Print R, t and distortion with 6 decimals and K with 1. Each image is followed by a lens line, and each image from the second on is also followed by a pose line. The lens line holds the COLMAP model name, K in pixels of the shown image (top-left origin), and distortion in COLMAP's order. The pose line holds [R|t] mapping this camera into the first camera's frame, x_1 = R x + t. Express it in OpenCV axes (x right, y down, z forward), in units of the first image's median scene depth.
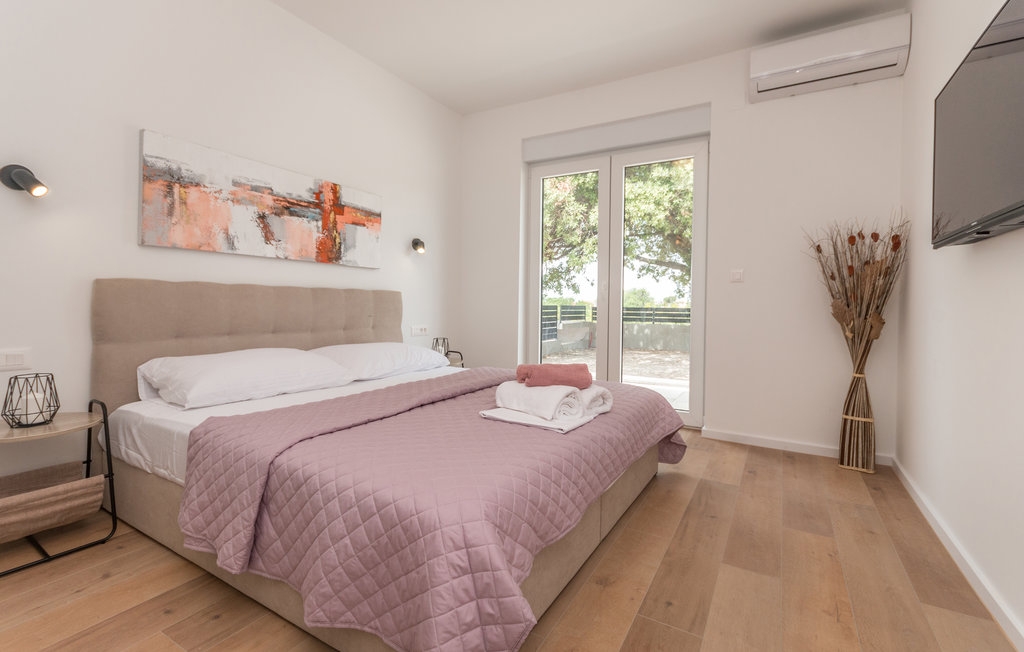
lens RADIAL K [[462.3, 0, 520.4], [0, 462.3, 295.6], [0, 0, 1]] dist [0.002528, 0.000272]
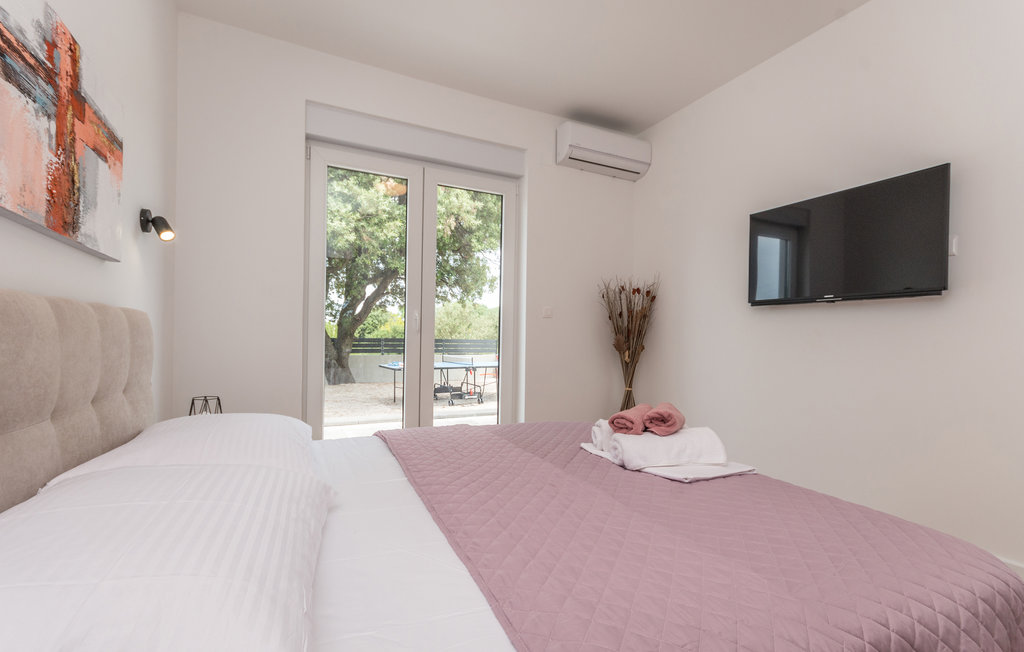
lens RADIAL K [[456.3, 0, 511.1], [0, 456.3, 331.5], [0, 0, 1]] dist [0.001825, 0.000403]
pose [[0.551320, 0.008369, 0.834252, -0.524635], [-0.026052, 0.999635, 0.007189, -0.000909], [-0.833887, -0.025698, 0.551337, 0.464137]]
